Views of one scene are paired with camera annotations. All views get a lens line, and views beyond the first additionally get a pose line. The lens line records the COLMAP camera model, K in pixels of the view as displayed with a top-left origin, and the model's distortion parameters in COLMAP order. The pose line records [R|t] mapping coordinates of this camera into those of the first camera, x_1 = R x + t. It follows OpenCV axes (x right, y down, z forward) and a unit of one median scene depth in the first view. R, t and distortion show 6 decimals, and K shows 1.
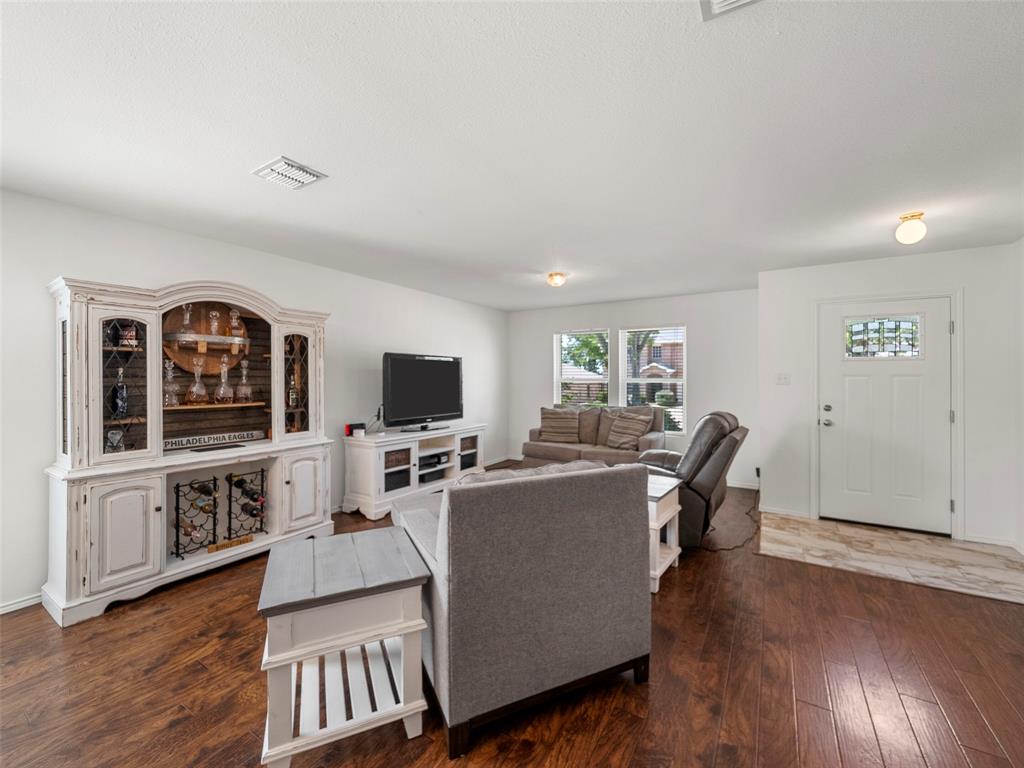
lens RADIAL K [[416.2, 0, 515.1], [0, 416.2, 376.7], [0, 0, 1]] dist [-0.003373, 0.000199]
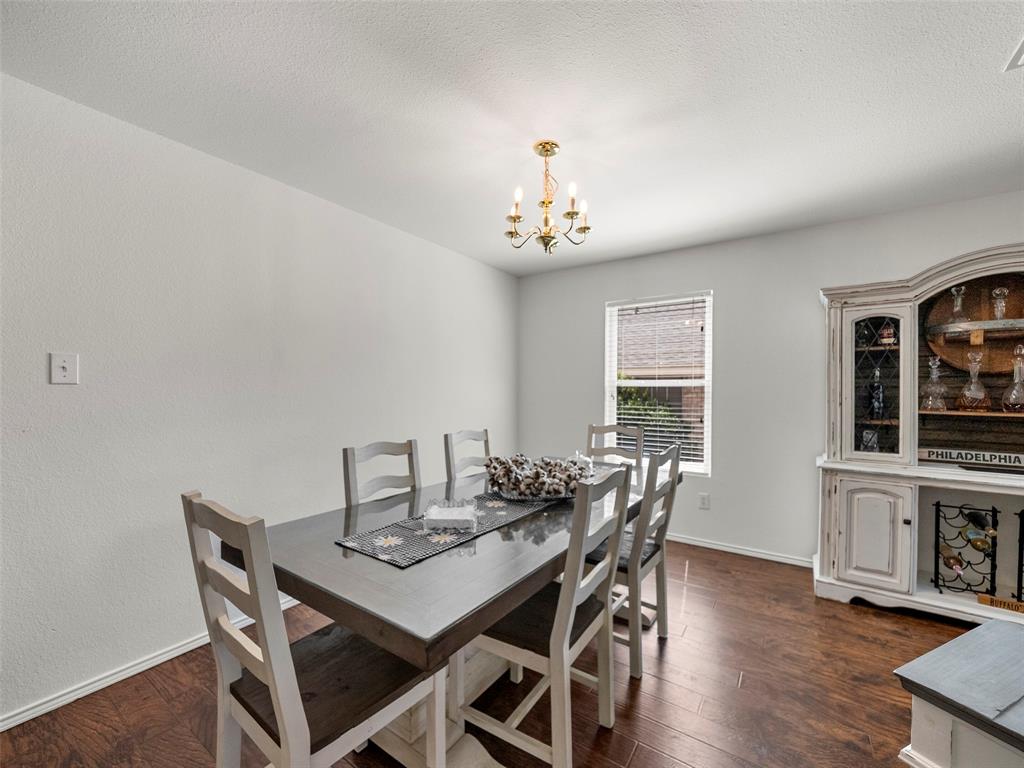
lens RADIAL K [[416.2, 0, 507.7], [0, 416.2, 392.9], [0, 0, 1]] dist [-0.003373, 0.000199]
pose [[-0.036137, 0.013061, -0.999261, 0.058203], [0.000514, 0.999915, 0.013051, 0.022138], [0.999347, -0.000042, -0.036141, 0.141229]]
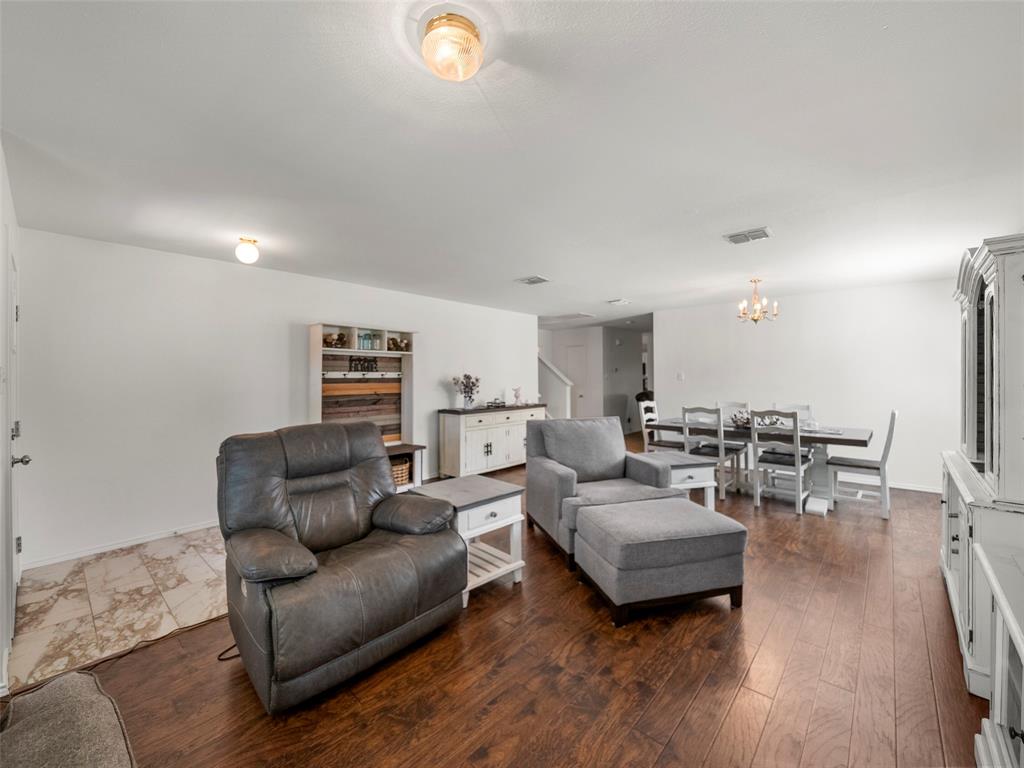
lens RADIAL K [[416.2, 0, 513.0], [0, 416.2, 377.9], [0, 0, 1]] dist [-0.003373, 0.000199]
pose [[-0.982686, 0.004352, 0.185225, 0.004354], [0.005246, 0.999977, 0.004336, 0.001944], [-0.185202, 0.005233, -0.982687, 1.827395]]
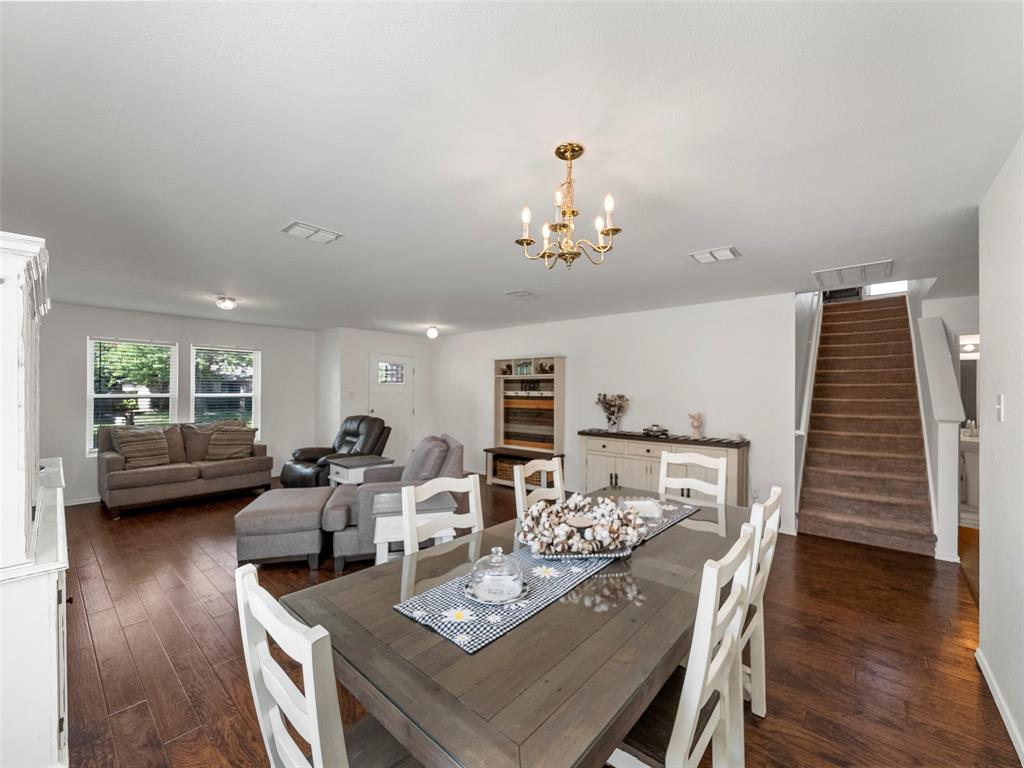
lens RADIAL K [[416.2, 0, 515.3], [0, 416.2, 389.7], [0, 0, 1]] dist [-0.003373, 0.000199]
pose [[0.161594, 0.005919, 0.986840, -1.185009], [-0.004398, 0.999976, -0.005278, -0.012809], [-0.986847, -0.003487, 0.161617, 0.134763]]
